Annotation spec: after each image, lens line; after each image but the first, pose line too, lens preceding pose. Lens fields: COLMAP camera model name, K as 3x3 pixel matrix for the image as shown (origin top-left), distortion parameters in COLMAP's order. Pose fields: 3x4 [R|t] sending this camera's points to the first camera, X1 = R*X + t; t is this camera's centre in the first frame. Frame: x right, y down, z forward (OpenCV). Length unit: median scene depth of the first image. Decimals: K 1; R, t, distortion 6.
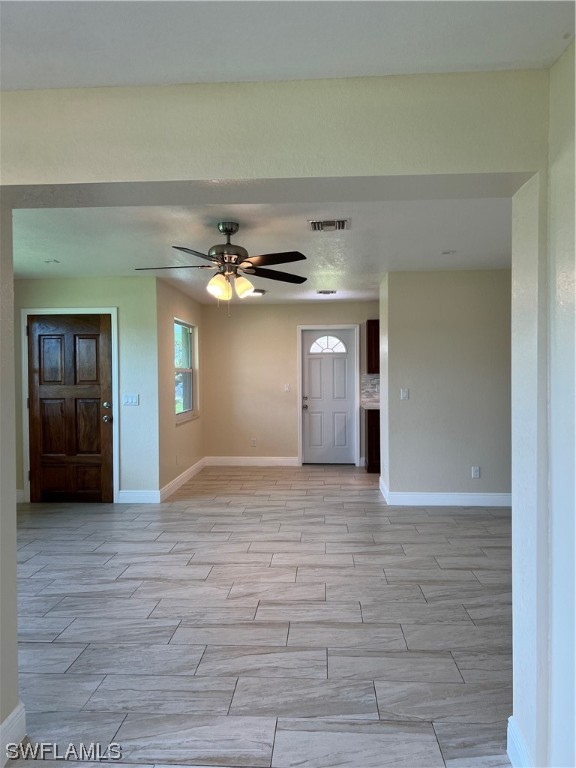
lens RADIAL K [[582.0, 0, 287.7], [0, 582.0, 384.1], [0, 0, 1]] dist [0.010106, -0.000128]
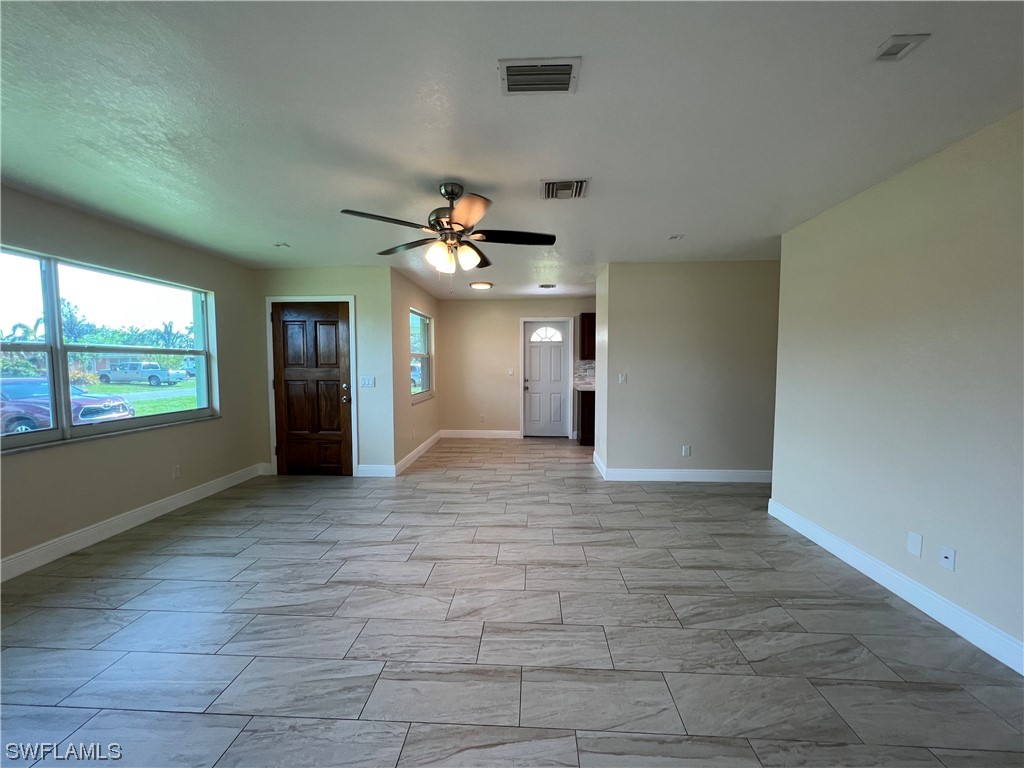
lens RADIAL K [[415.6, 0, 513.6], [0, 415.6, 384.1], [0, 0, 1]] dist [-0.005913, 0.000029]
pose [[0.999904, 0.005487, 0.012721, -0.009767], [-0.005950, 0.999311, 0.036636, 0.001468], [-0.012511, -0.036708, 0.999248, 0.258905]]
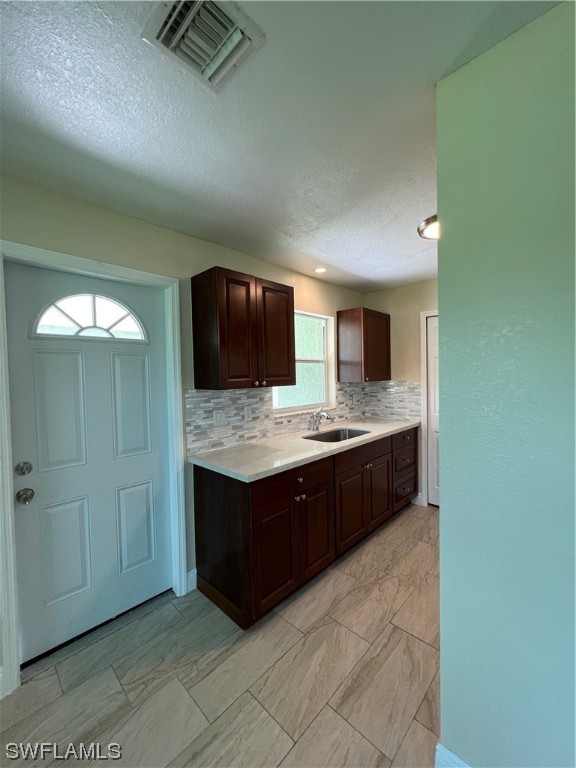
lens RADIAL K [[311.7, 0, 286.7], [0, 311.7, 382.3], [0, 0, 1]] dist [-0.005913, 0.000029]
pose [[0.651769, -0.020721, 0.758135, -0.009474], [0.028074, 0.999601, 0.003185, -0.033274], [-0.757898, 0.019208, 0.652090, 1.185999]]
